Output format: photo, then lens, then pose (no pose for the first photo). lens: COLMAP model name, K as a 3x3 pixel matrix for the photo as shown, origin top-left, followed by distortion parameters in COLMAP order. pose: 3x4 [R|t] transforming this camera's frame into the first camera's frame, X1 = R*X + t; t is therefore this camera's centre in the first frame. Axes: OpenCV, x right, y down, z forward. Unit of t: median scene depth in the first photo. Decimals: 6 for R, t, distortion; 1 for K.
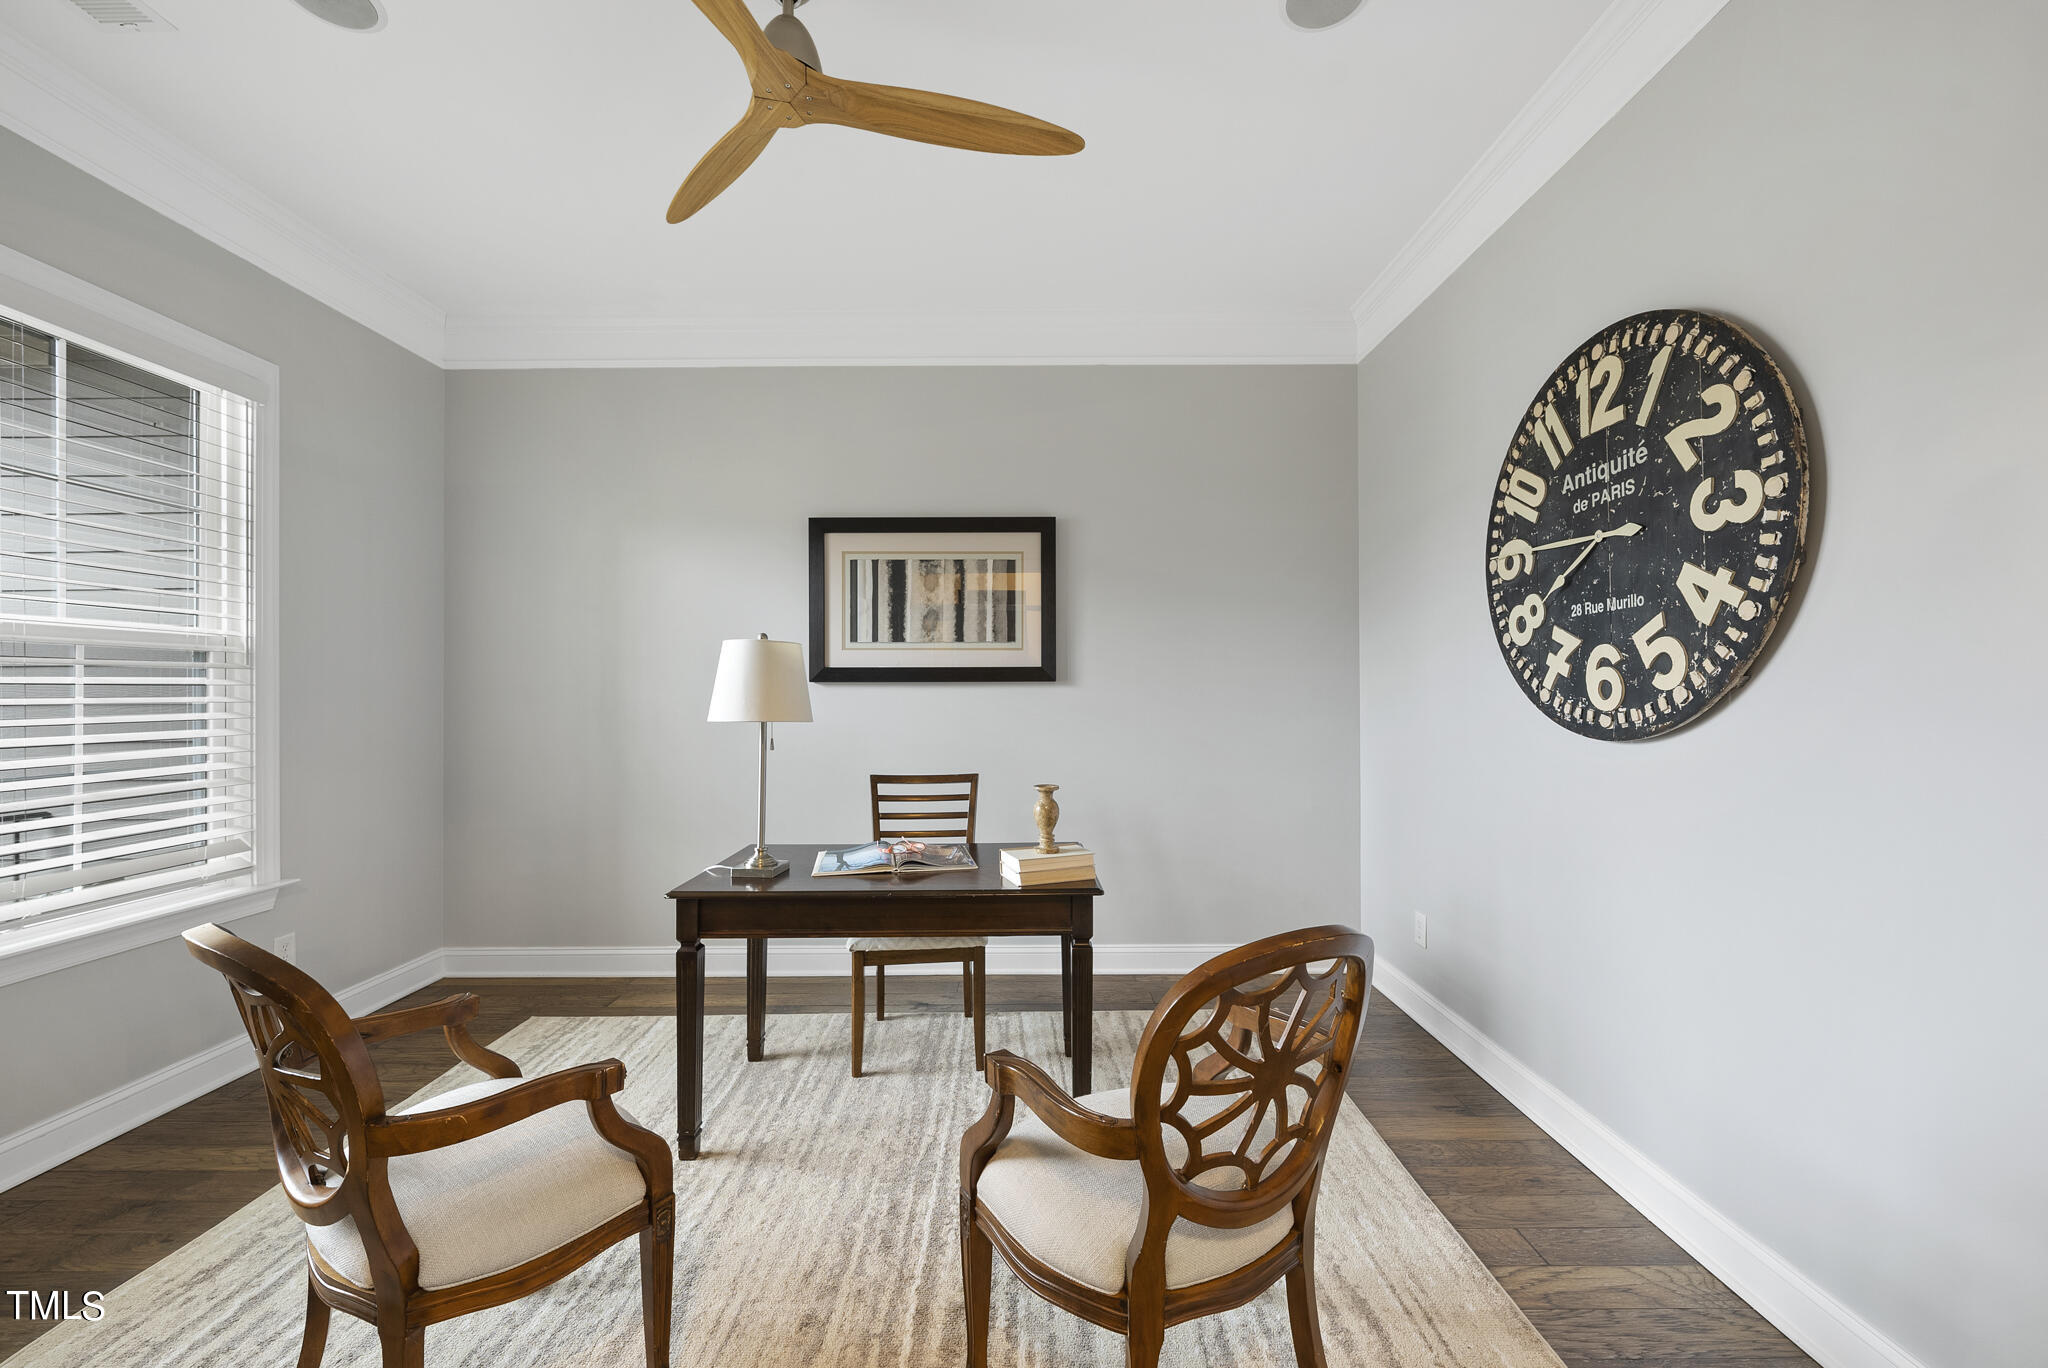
lens RADIAL K [[818.9, 0, 952.4], [0, 818.9, 691.8], [0, 0, 1]] dist [0.000305, 0.000099]
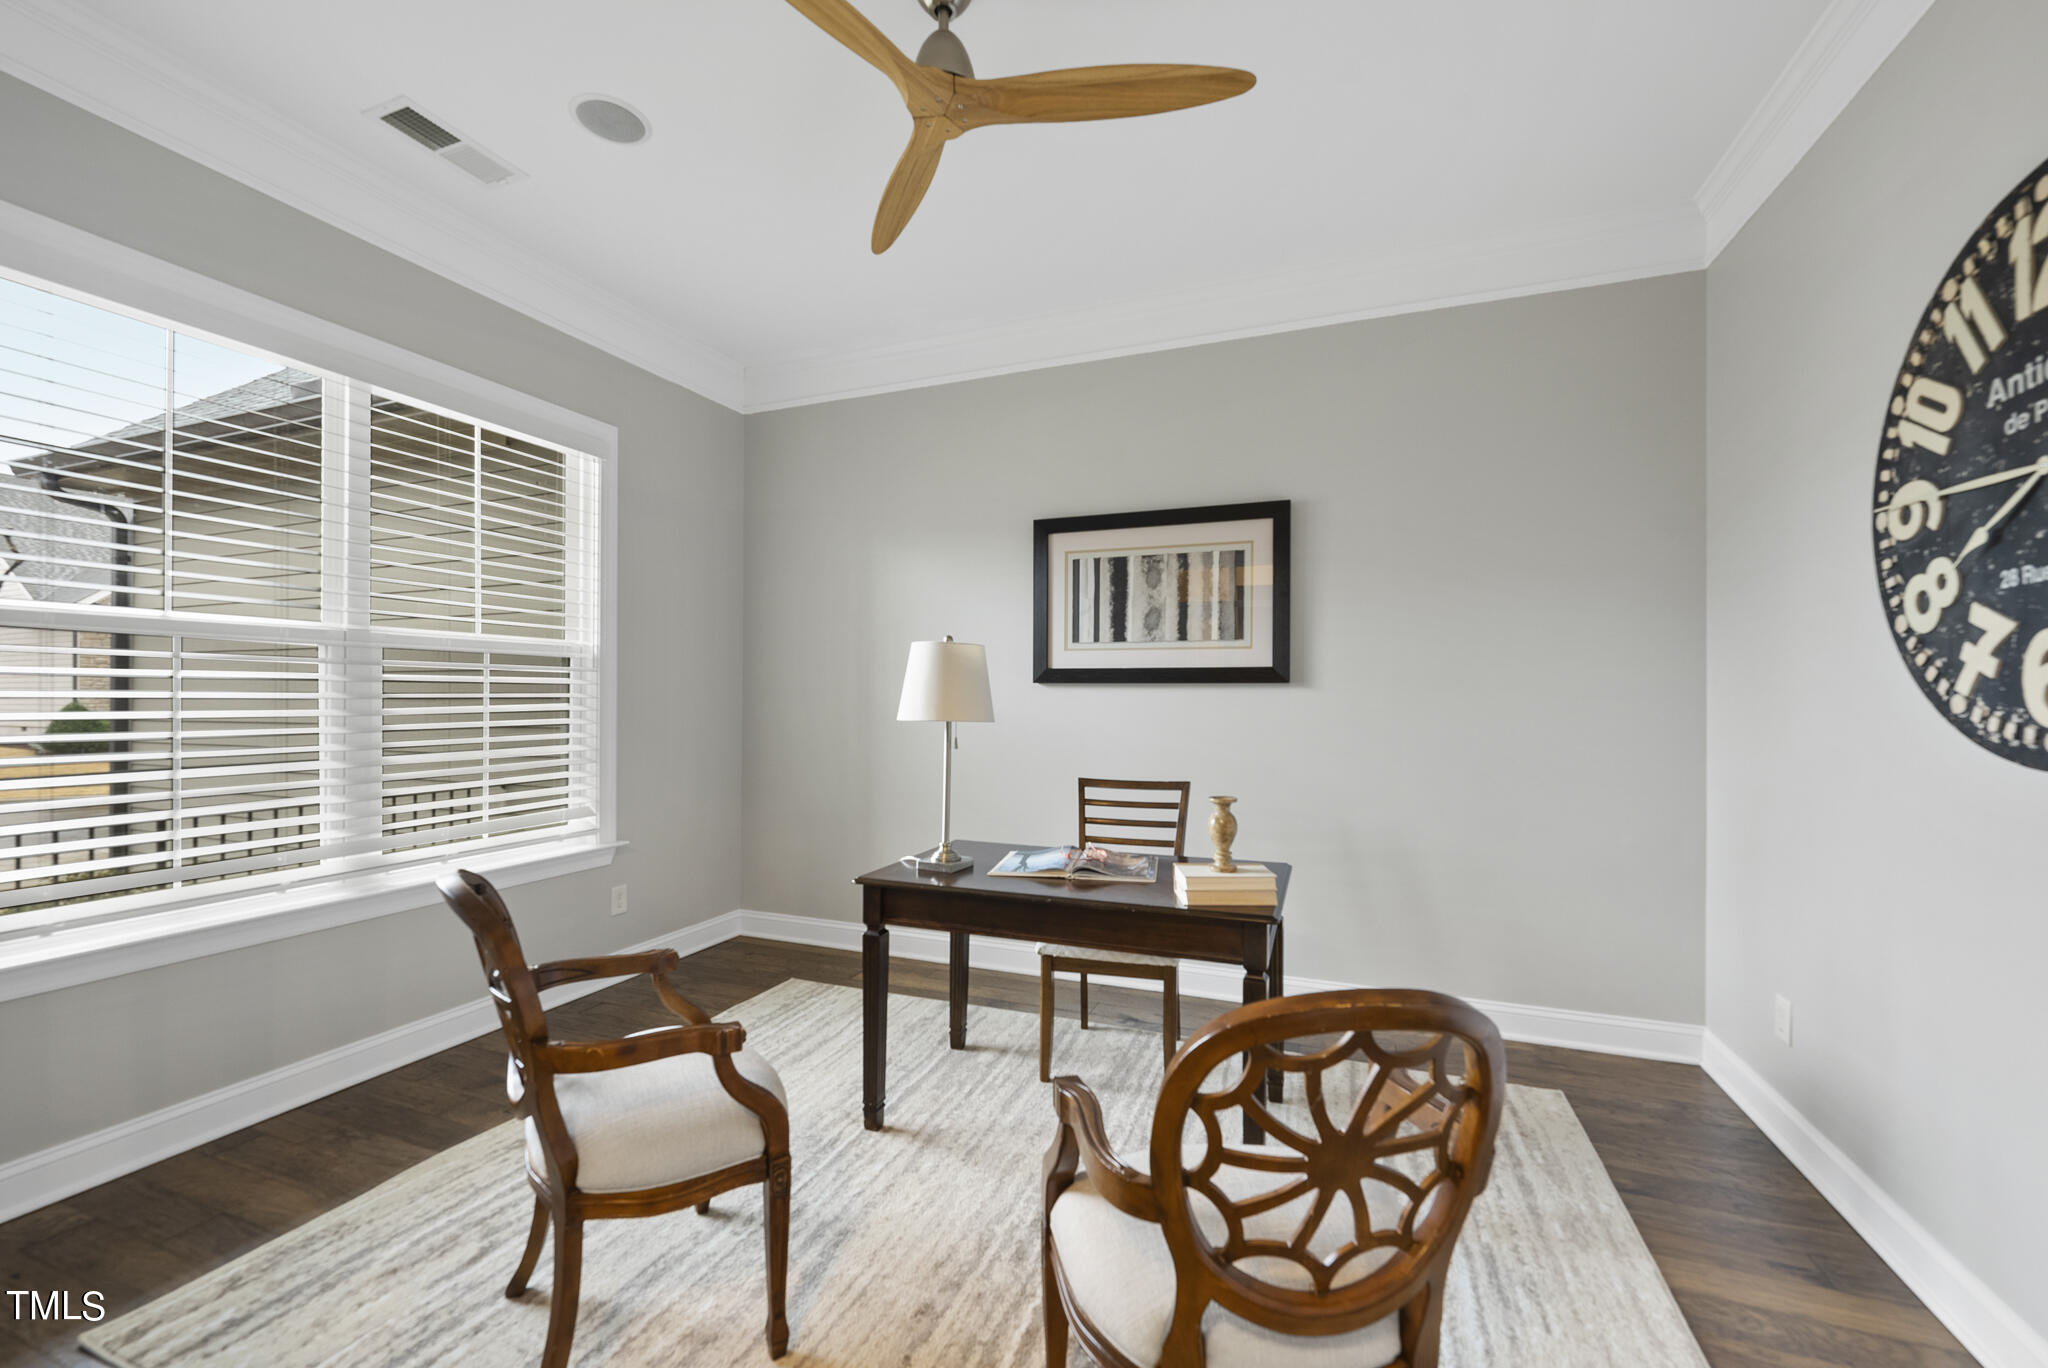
lens RADIAL K [[818.9, 0, 1008.1], [0, 818.9, 694.3], [0, 0, 1]] dist [0.000305, 0.000099]
pose [[0.932132, 0.007326, -0.362044, 0.215622], [-0.007350, 0.999972, 0.001310, 0.001025], [0.362044, 0.001440, 0.932160, 0.066564]]
